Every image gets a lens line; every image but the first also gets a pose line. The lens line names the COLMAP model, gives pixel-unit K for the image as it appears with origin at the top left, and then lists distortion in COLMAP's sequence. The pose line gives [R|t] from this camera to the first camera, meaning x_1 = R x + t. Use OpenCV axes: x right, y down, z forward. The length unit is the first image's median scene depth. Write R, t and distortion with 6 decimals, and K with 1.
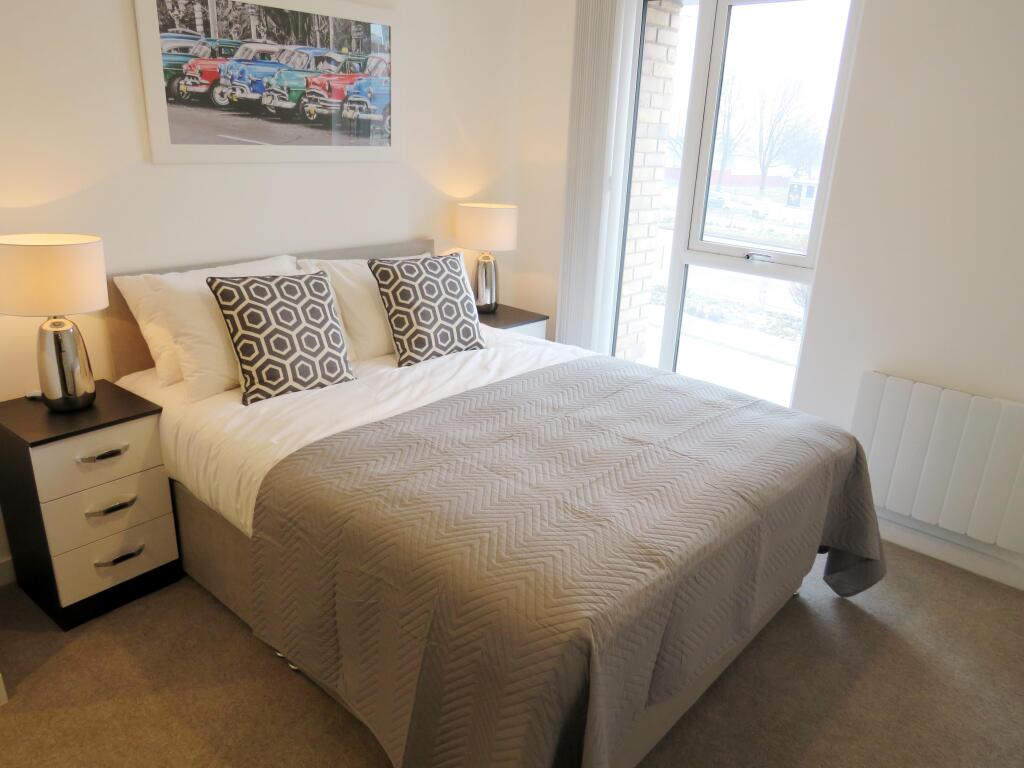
lens RADIAL K [[737.8, 0, 512.8], [0, 737.8, 378.8], [0, 0, 1]] dist [-0.013847, 0.032284]
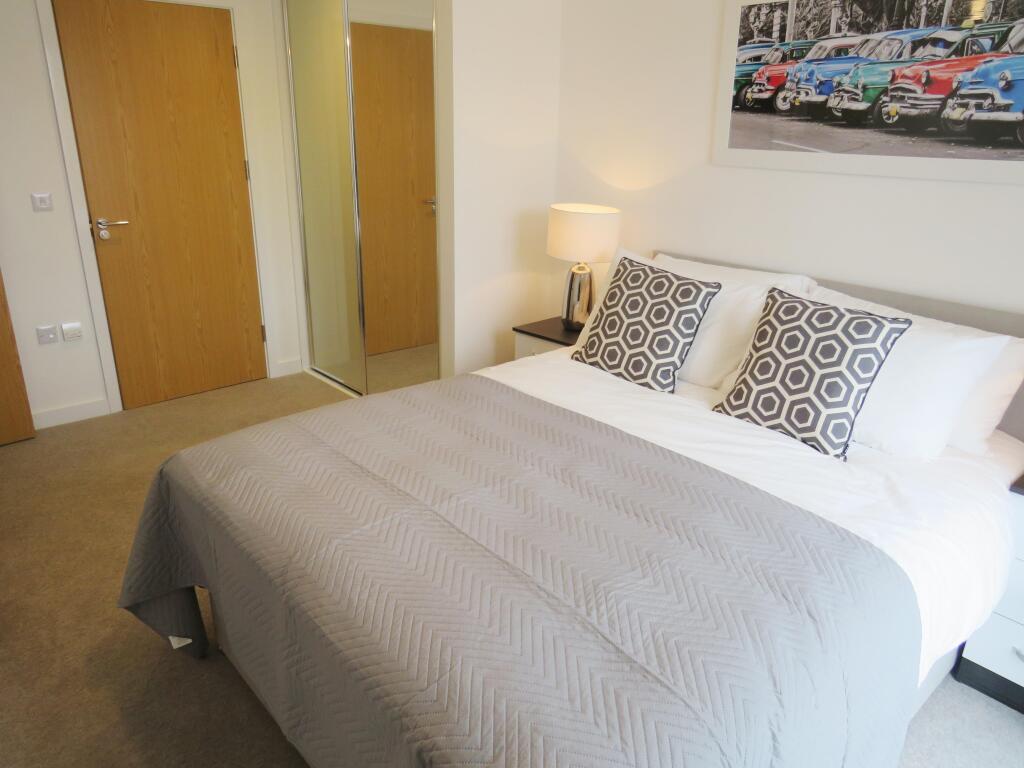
lens RADIAL K [[737.8, 0, 511.3], [0, 737.8, 389.8], [0, 0, 1]] dist [-0.013847, 0.032284]
pose [[-0.115688, 0.299004, -0.947213, 0.671650], [-0.348296, 0.880856, 0.320596, -0.228407], [0.930218, 0.367000, 0.002237, 0.784628]]
